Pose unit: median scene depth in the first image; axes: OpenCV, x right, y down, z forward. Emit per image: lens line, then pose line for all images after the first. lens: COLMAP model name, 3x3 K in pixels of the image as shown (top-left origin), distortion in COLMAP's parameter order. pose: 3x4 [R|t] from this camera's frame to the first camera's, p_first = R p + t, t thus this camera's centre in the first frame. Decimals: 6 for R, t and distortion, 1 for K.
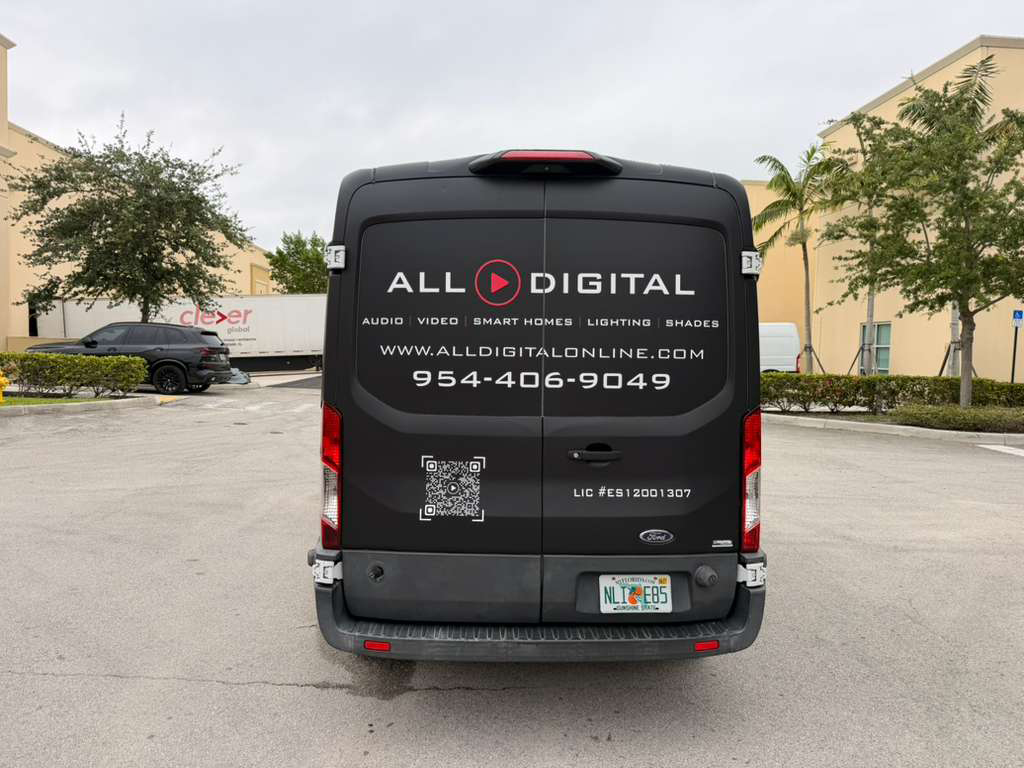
lens RADIAL K [[732.4, 0, 517.8], [0, 732.4, 394.7], [0, 0, 1]] dist [0.072425, -0.085280]
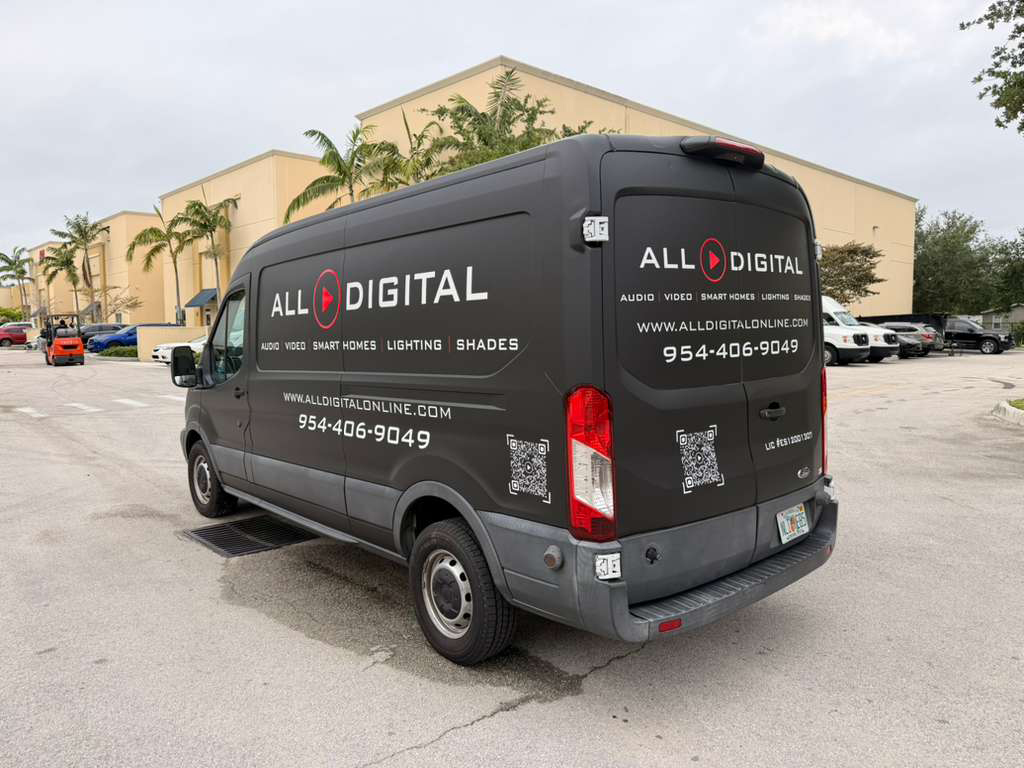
lens RADIAL K [[732.5, 0, 512.0], [0, 732.5, 384.0], [0, 0, 1]] dist [0.029530, -0.004275]
pose [[0.767920, -0.082370, 0.635228, -0.929330], [0.066685, 0.996589, 0.048612, -0.044749], [-0.637065, 0.005030, 0.770794, 0.361955]]
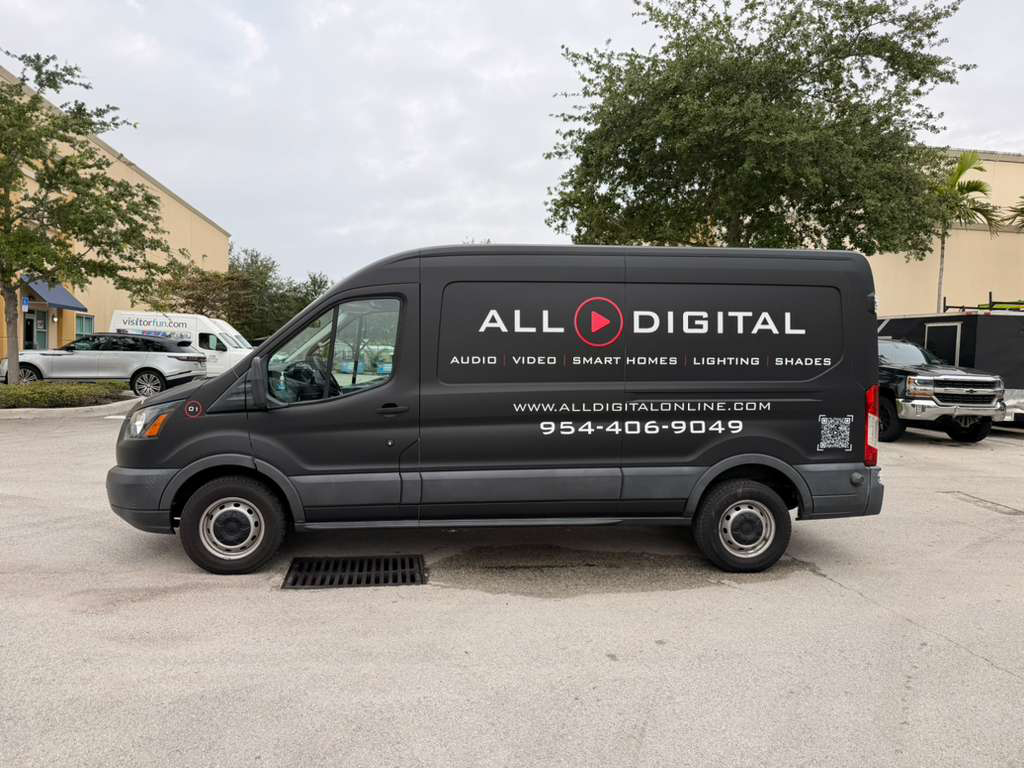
lens RADIAL K [[710.4, 0, 513.2], [0, 710.4, 401.3], [0, 0, 1]] dist [0.081382, -0.078791]
pose [[-0.085770, -0.093101, 0.991956, -1.915165], [0.032955, 0.994815, 0.096219, -0.145193], [-0.995770, 0.040942, -0.082257, 2.028062]]
